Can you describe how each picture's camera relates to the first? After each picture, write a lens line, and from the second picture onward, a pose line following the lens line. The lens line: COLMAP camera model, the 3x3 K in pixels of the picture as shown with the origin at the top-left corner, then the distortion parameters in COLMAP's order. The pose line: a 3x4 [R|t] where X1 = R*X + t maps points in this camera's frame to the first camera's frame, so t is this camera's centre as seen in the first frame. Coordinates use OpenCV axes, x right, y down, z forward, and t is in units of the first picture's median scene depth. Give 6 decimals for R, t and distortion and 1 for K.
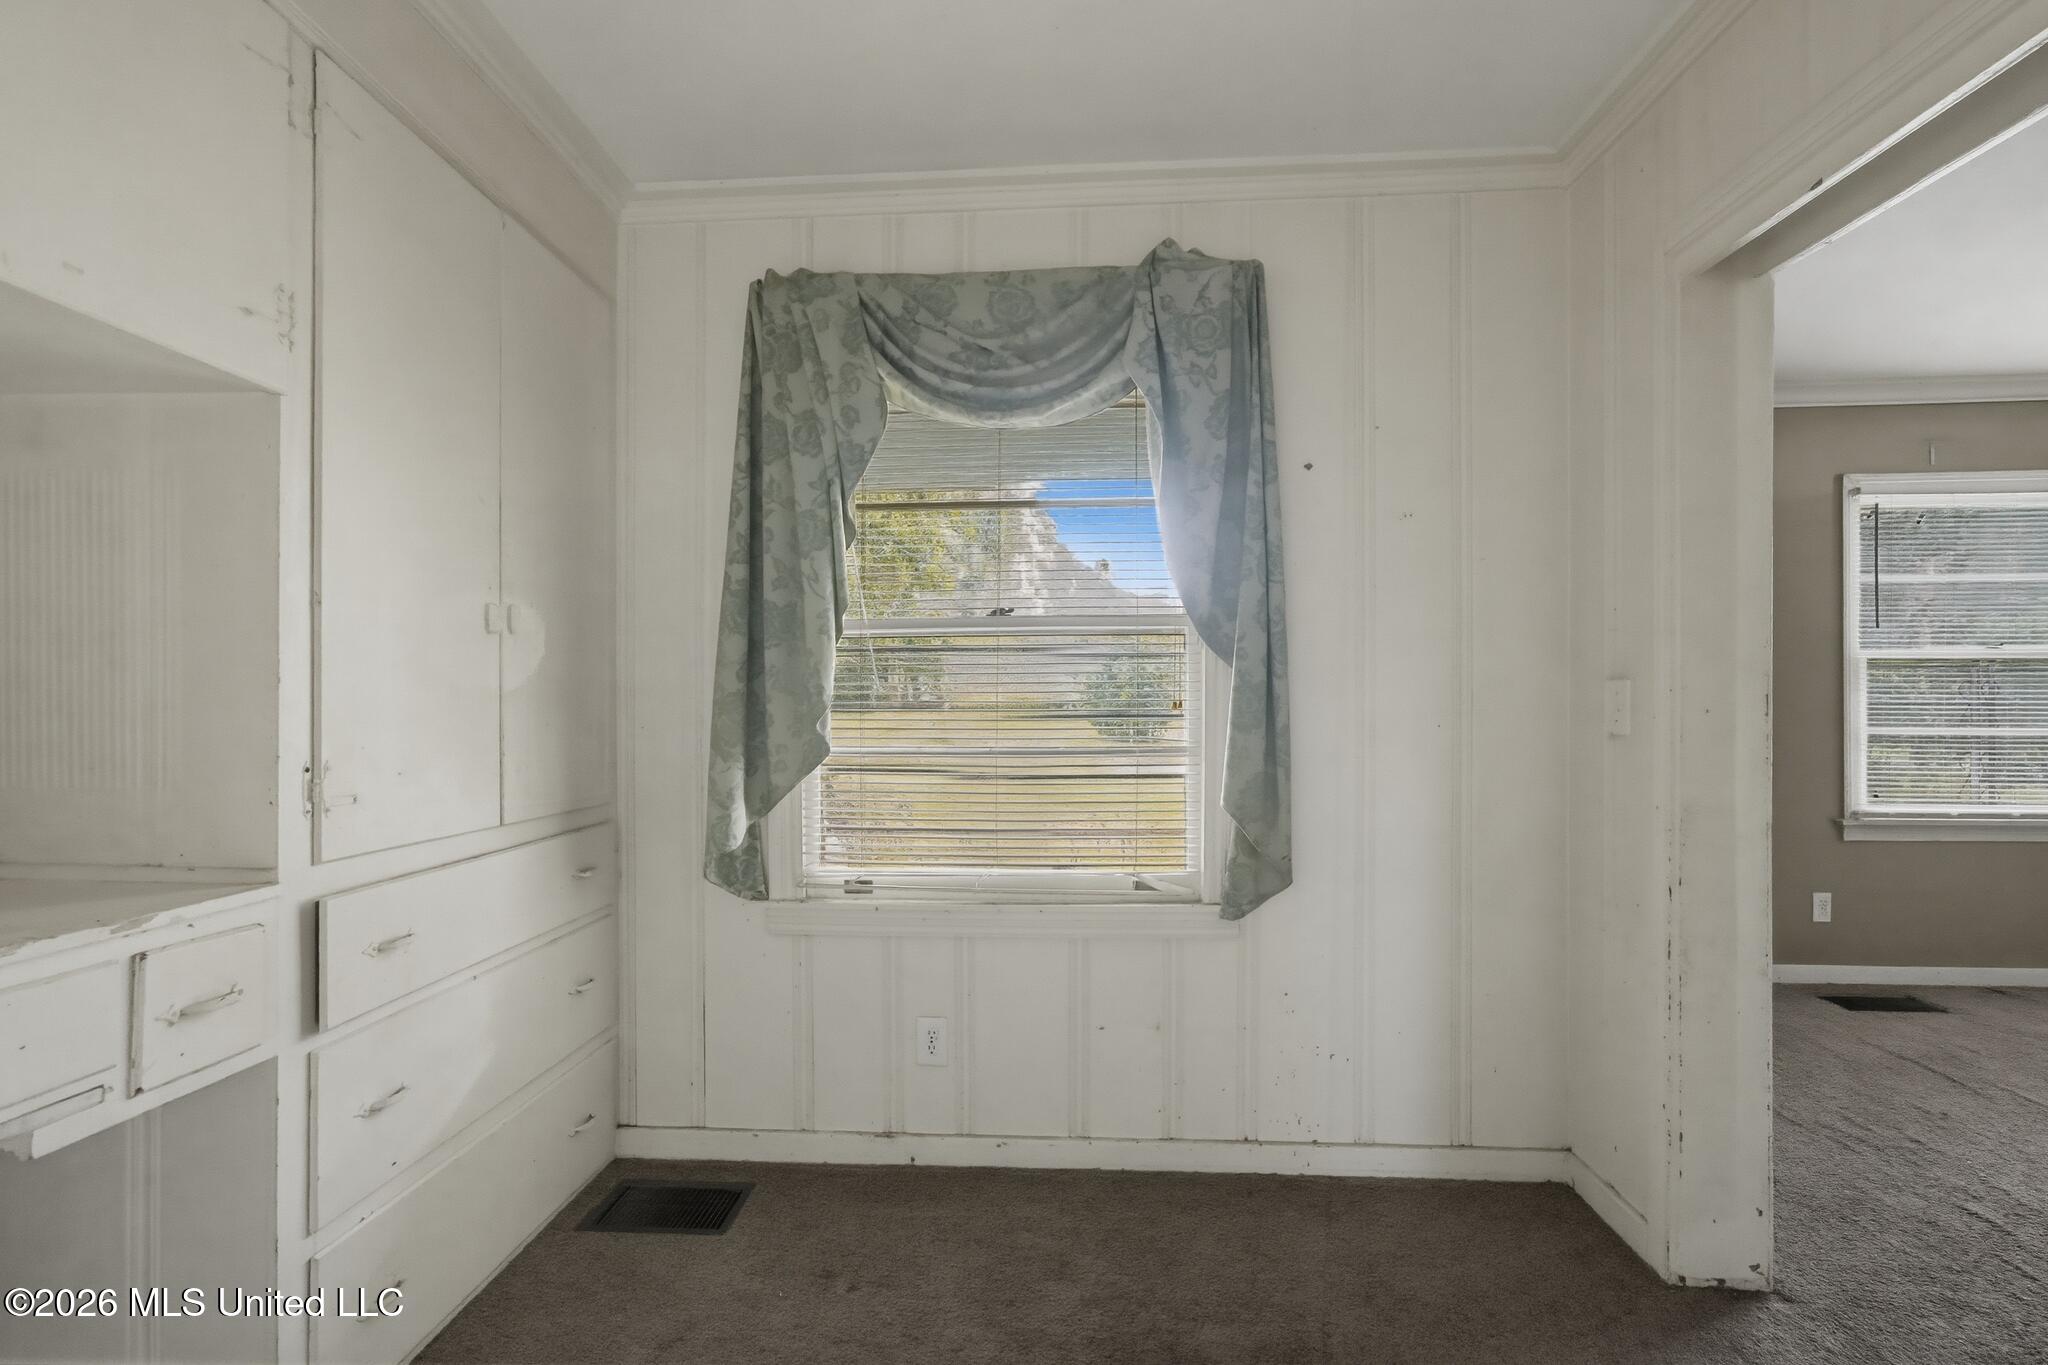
lens RADIAL K [[859.6, 0, 1025.6], [0, 859.6, 695.1], [0, 0, 1]] dist [-0.033171, 0.017779]
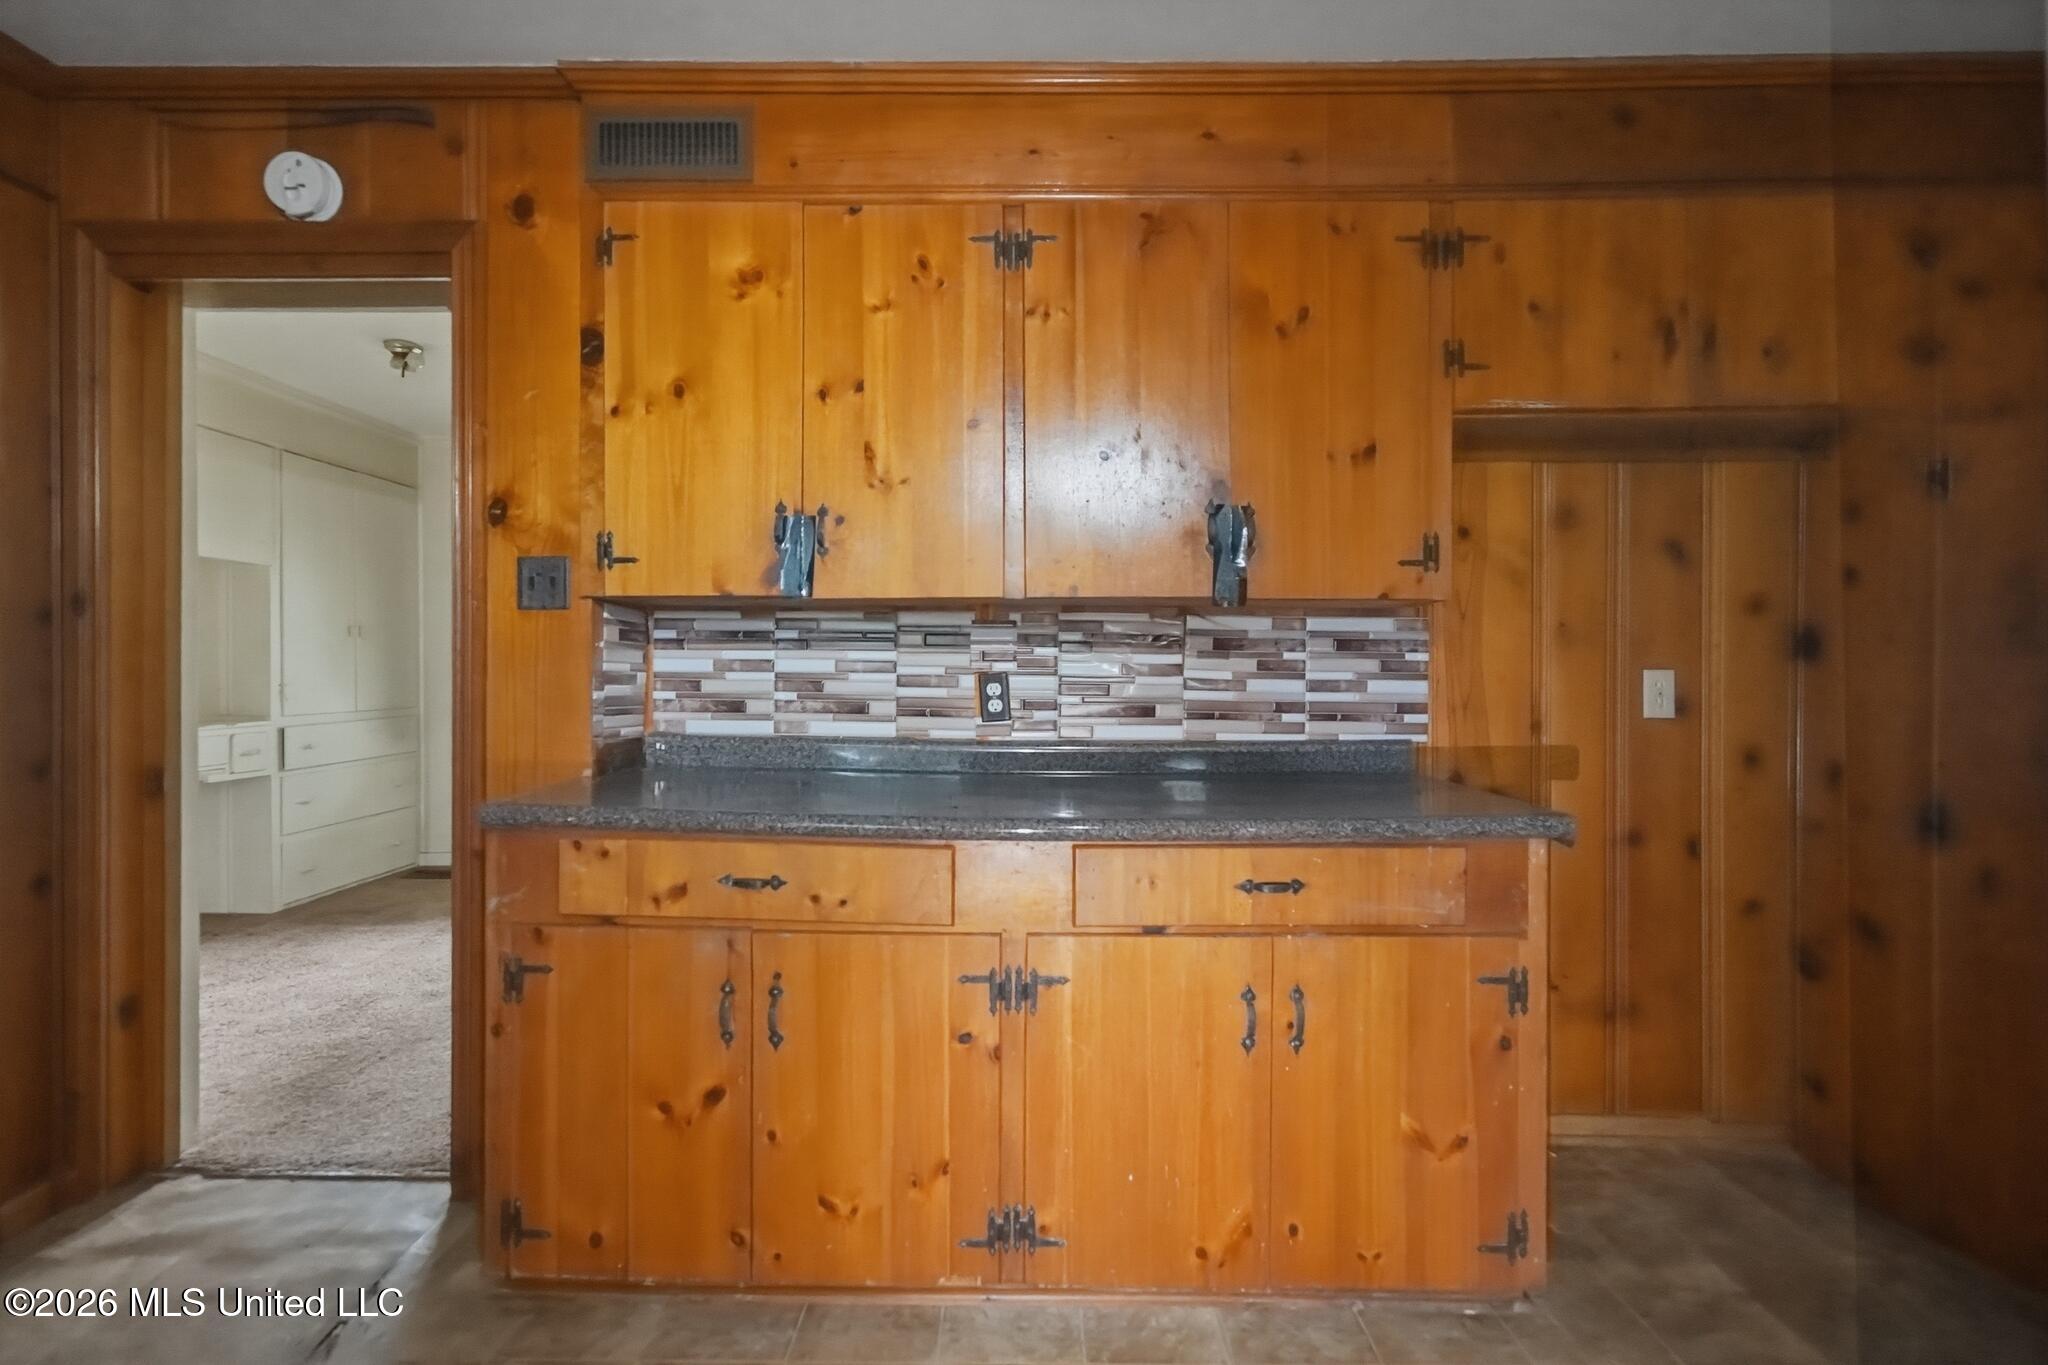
lens RADIAL K [[859.6, 0, 1018.9], [0, 859.6, 666.9], [0, 0, 1]] dist [-0.033171, 0.017779]
pose [[0.999482, 0.000794, 0.032178, 1.693914], [-0.001201, 0.999920, 0.012629, -0.019550], [-0.032166, -0.012662, 0.999402, -2.105097]]
